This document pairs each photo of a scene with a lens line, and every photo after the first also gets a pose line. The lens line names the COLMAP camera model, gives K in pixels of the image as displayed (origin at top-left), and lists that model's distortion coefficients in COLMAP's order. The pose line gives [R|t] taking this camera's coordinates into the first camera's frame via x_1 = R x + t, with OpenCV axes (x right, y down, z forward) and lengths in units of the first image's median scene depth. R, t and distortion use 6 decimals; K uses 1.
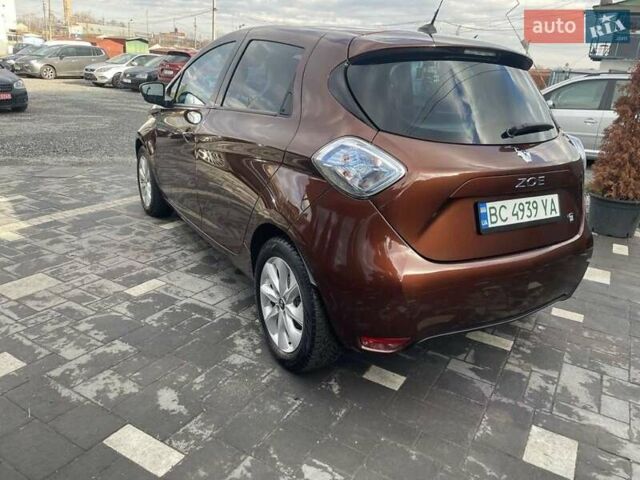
lens RADIAL K [[481.4, 0, 322.0], [0, 481.4, 241.9], [0, 0, 1]] dist [0.049009, -0.071429]
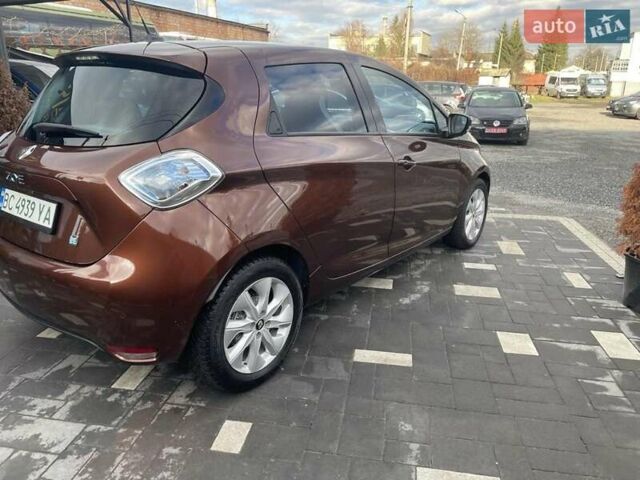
lens RADIAL K [[481.4, 0, 322.0], [0, 481.4, 241.9], [0, 0, 1]] dist [0.049009, -0.071429]
pose [[0.364333, 0.229445, -0.902561, 1.355872], [-0.304300, 0.945305, 0.117475, -0.261978], [0.880149, 0.231850, 0.414226, 0.983521]]
